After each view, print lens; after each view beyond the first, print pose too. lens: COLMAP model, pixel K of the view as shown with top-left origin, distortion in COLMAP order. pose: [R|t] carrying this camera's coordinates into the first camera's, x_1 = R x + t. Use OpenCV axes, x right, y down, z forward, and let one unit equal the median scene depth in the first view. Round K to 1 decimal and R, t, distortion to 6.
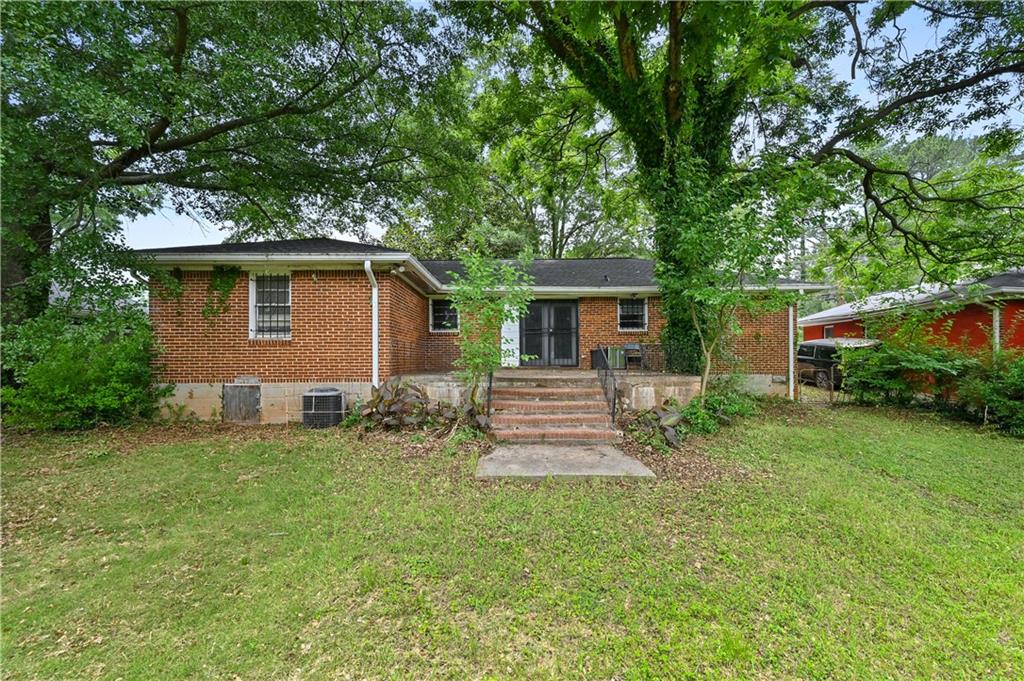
lens RADIAL K [[422.3, 0, 512.0], [0, 422.3, 340.5], [0, 0, 1]] dist [-0.001630, -0.000129]
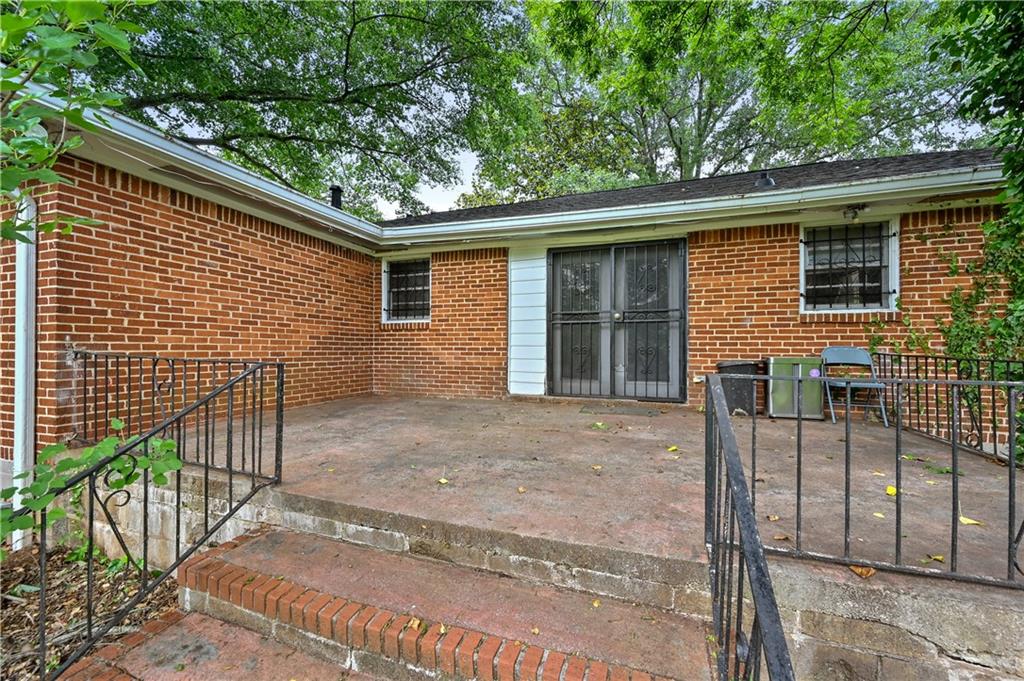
lens RADIAL K [[404.9, 0, 511.3], [0, 404.9, 343.7], [0, 0, 1]] dist [-0.000948, -0.000045]
pose [[0.942213, 0.003924, -0.334991, 0.177543], [0.007132, 0.999470, 0.031767, -0.012378], [0.334938, -0.032320, 0.941686, 0.782798]]
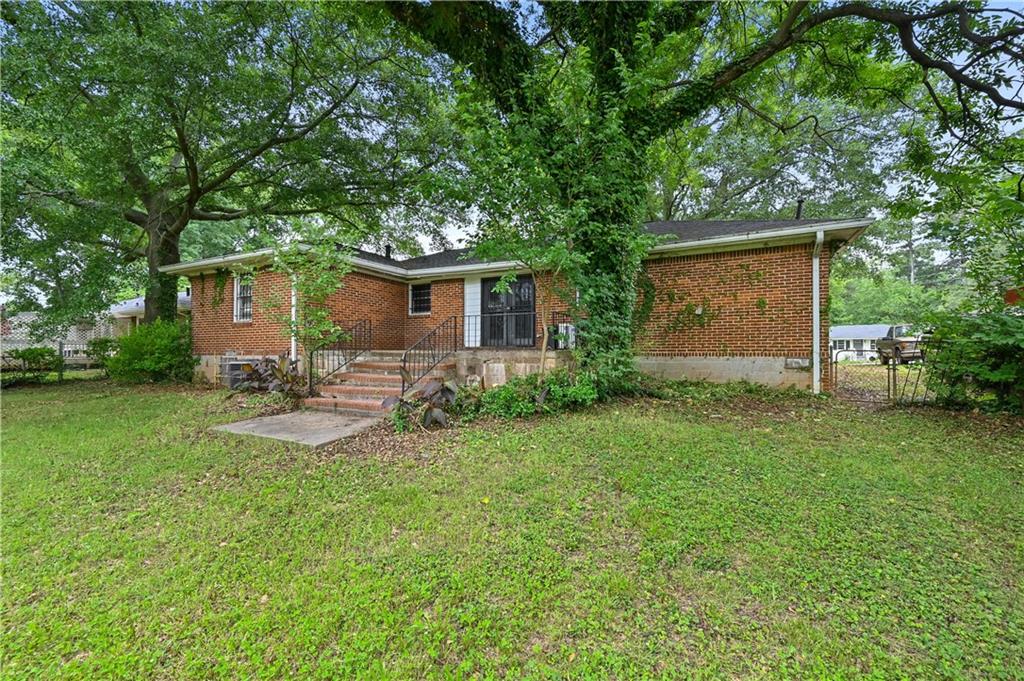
lens RADIAL K [[410.1, 0, 512.0], [0, 410.1, 340.5], [0, 0, 1]] dist [0.000543, 0.000133]
pose [[0.891722, -0.009409, -0.452486, 0.707493], [0.015770, 0.999823, 0.010287, 0.052368], [0.452309, -0.016309, 0.891712, 0.244030]]
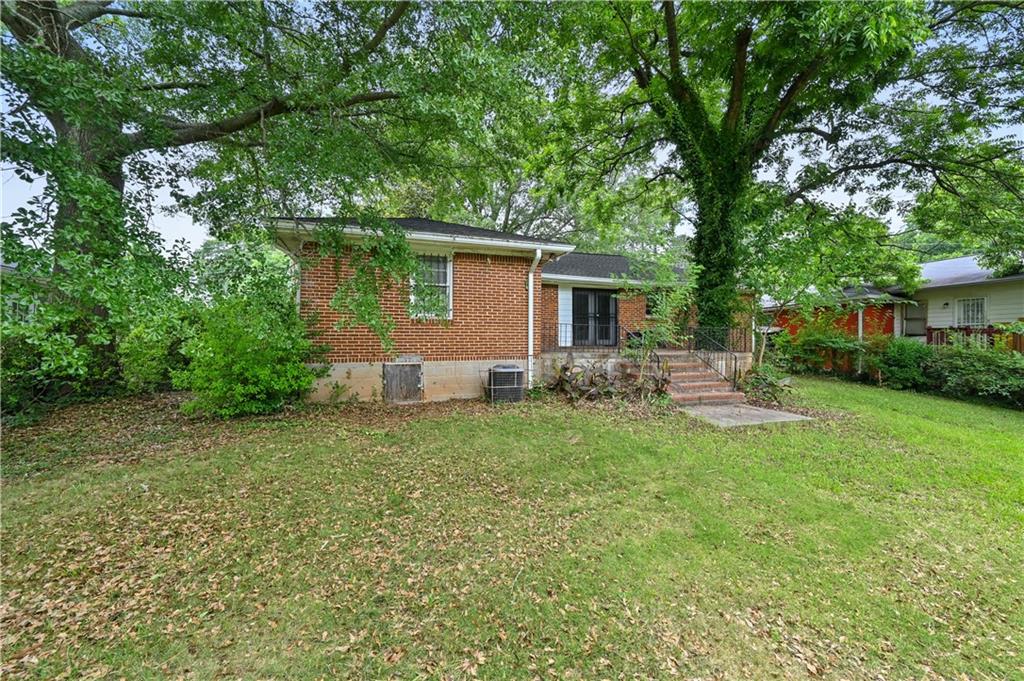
lens RADIAL K [[412.8, 0, 510.9], [0, 412.8, 323.5], [0, 0, 1]] dist [-0.001395, -0.000120]
pose [[0.943088, 0.018309, 0.332039, -0.701128], [-0.018874, 0.999821, -0.001524, 0.007158], [-0.332007, -0.004829, 0.943265, 0.000929]]
